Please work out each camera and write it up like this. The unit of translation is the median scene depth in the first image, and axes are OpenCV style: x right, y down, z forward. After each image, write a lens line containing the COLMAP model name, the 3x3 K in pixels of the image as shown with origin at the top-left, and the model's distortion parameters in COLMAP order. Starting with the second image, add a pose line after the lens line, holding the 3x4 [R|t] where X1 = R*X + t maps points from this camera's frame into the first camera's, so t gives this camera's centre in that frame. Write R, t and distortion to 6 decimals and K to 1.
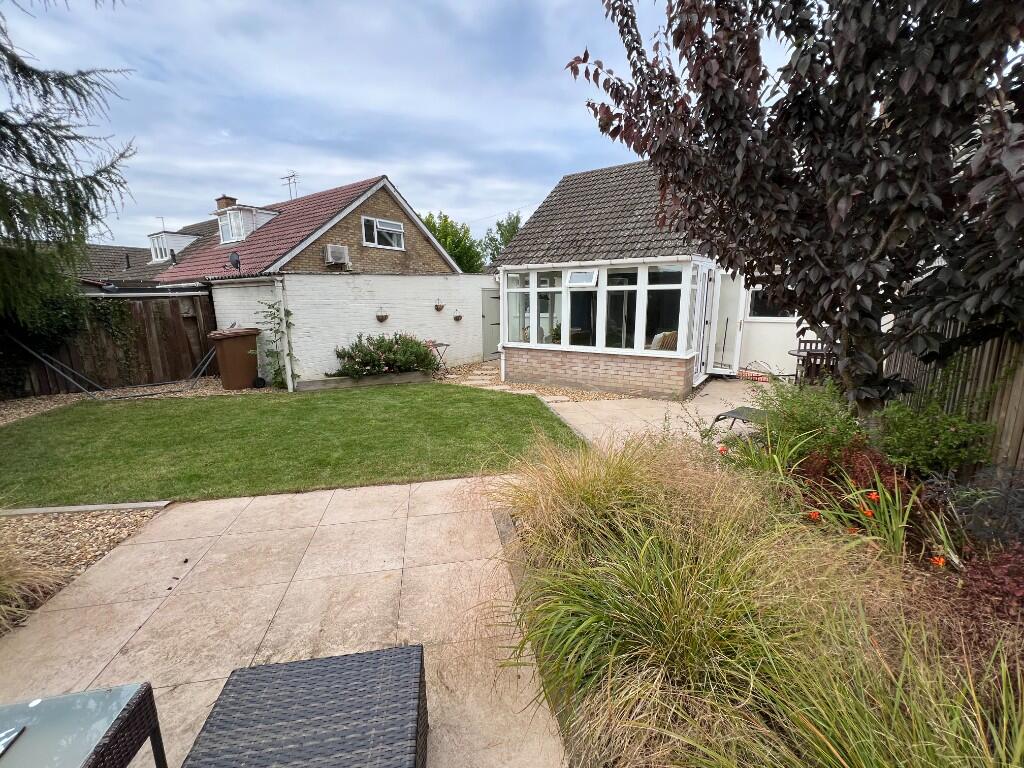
lens RADIAL K [[420.2, 0, 512.9], [0, 420.2, 382.0], [0, 0, 1]] dist [-0.002652, -0.000562]
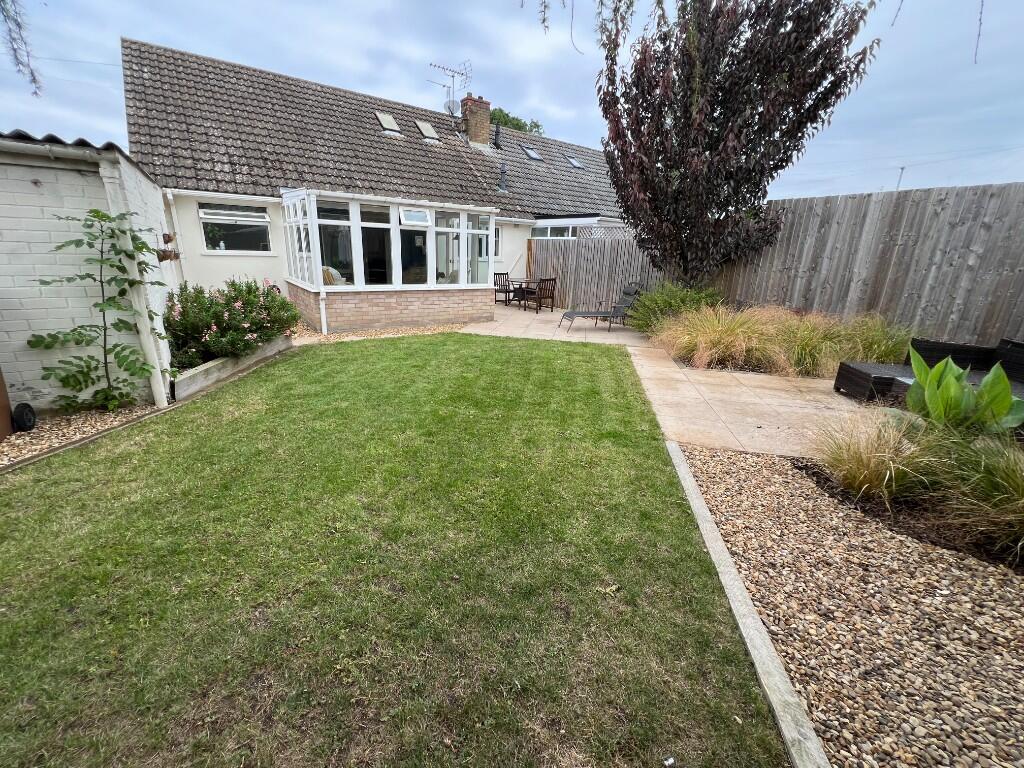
lens RADIAL K [[420.2, 0, 511.9], [0, 420.2, 382.3], [0, 0, 1]] dist [-0.002652, -0.000562]
pose [[0.356373, -0.267071, 0.895361, -0.667396], [0.133421, 0.963004, 0.234143, -0.056209], [-0.924769, 0.036018, 0.378821, 0.345925]]
